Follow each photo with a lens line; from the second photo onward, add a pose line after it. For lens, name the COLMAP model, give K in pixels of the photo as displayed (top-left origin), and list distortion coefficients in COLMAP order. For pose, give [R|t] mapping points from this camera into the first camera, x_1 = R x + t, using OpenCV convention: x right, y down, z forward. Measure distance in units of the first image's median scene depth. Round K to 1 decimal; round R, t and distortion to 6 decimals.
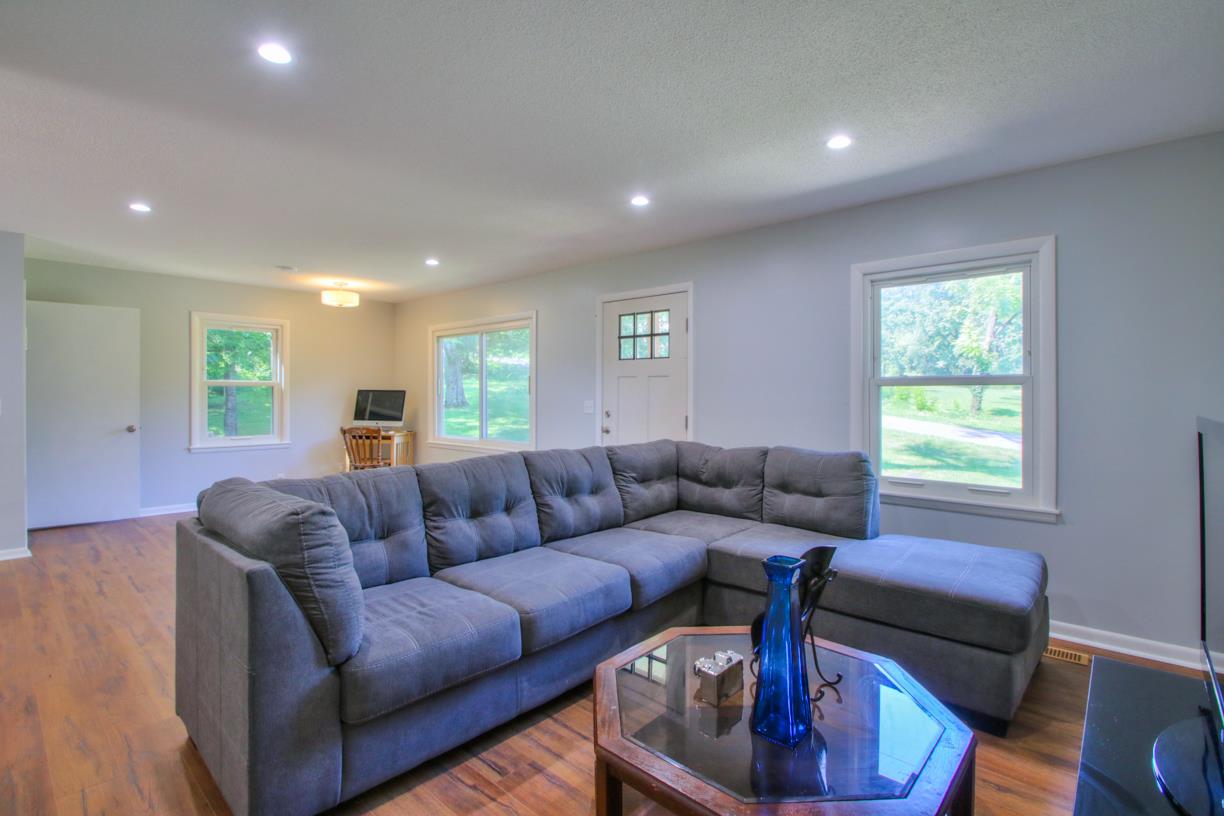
lens RADIAL K [[569.2, 0, 614.3], [0, 569.2, 390.1], [0, 0, 1]] dist [-0.001984, -0.000697]
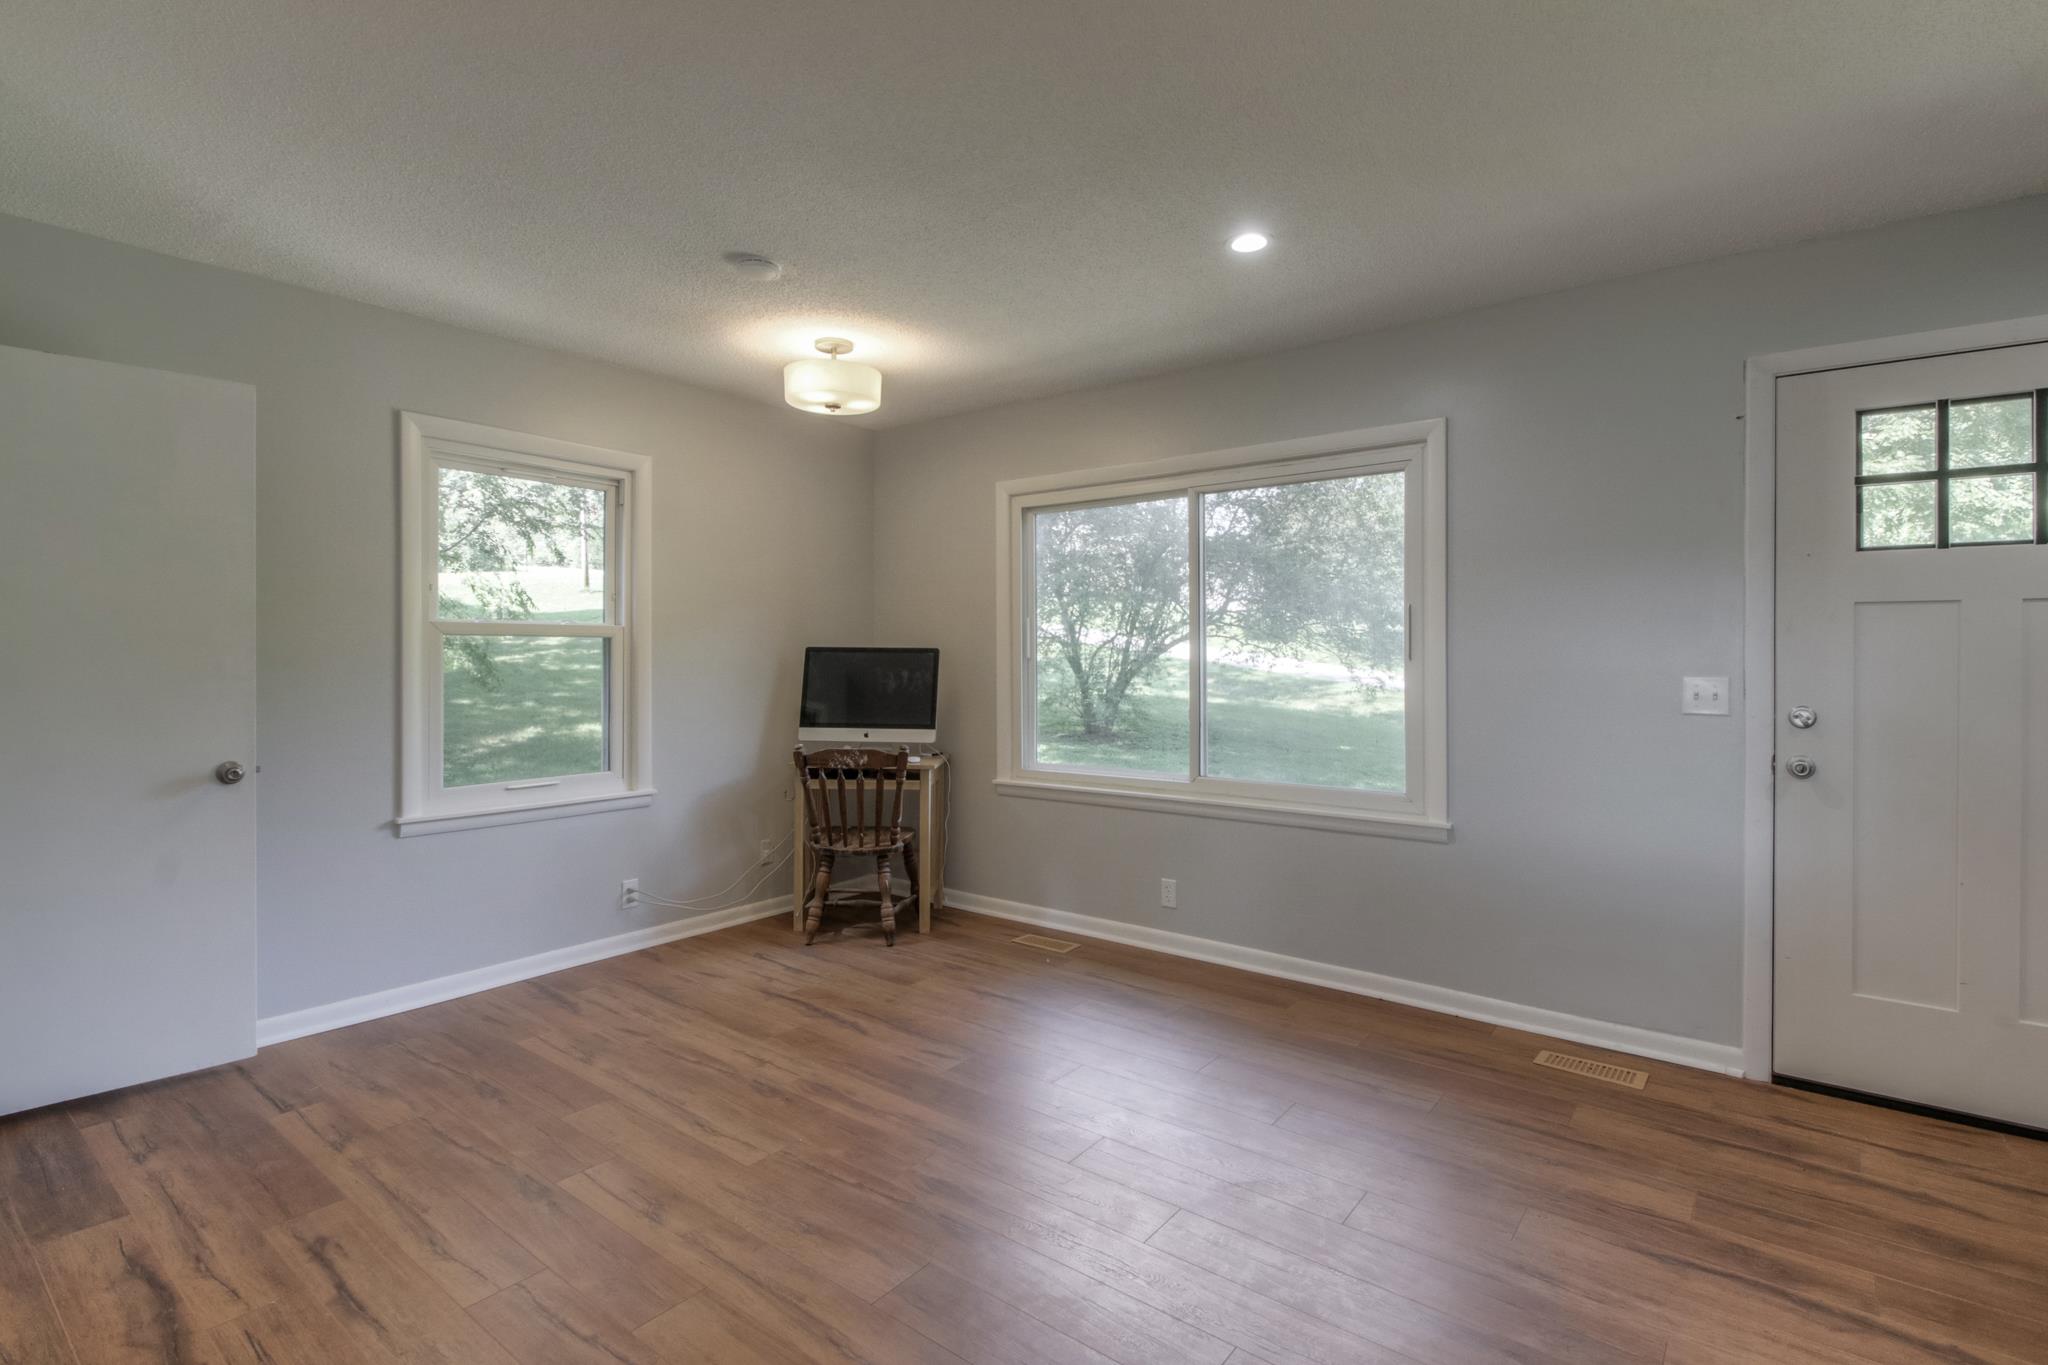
lens RADIAL K [[952.4, 0, 1027.8], [0, 952.4, 652.6], [0, 0, 1]] dist [-0.001984, -0.000697]
pose [[0.997472, -0.003135, 0.070993, -0.403175], [0.002722, 0.999979, 0.005920, 0.000052], [-0.071010, -0.005712, 0.997459, 0.402509]]
